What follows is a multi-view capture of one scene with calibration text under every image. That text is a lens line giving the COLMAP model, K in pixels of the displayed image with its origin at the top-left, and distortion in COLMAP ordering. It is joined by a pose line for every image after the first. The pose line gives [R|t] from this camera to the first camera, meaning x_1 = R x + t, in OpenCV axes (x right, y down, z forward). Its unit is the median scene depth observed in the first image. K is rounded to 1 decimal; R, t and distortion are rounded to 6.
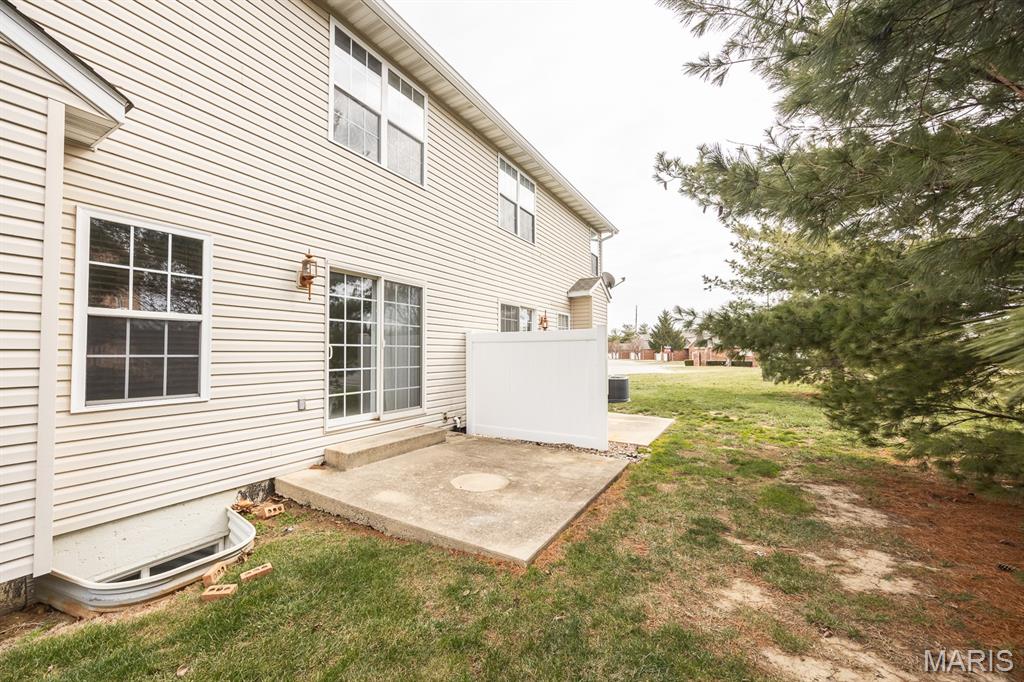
lens RADIAL K [[394.0, 0, 517.1], [0, 394.0, 342.3], [0, 0, 1]] dist [-0.009951, 0.000159]
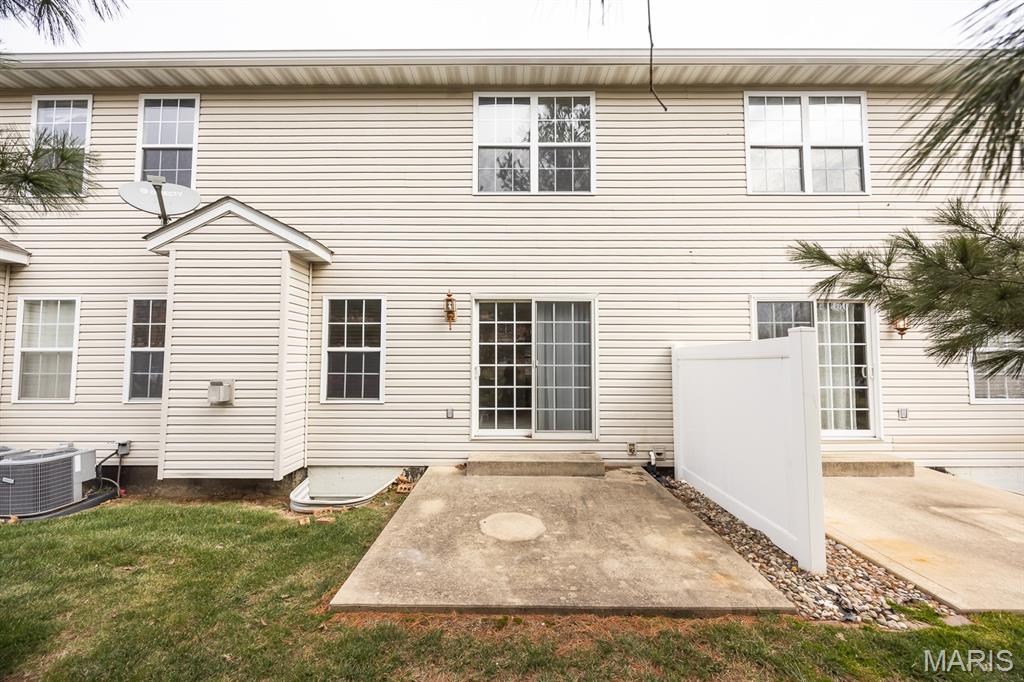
lens RADIAL K [[394.0, 0, 517.1], [0, 394.0, 342.3], [0, 0, 1]] dist [-0.009951, 0.000159]
pose [[0.499528, -0.044621, -0.865148, 0.663675], [0.019722, 0.999000, -0.040138, -0.013726], [0.866073, 0.002988, 0.499908, 0.561728]]
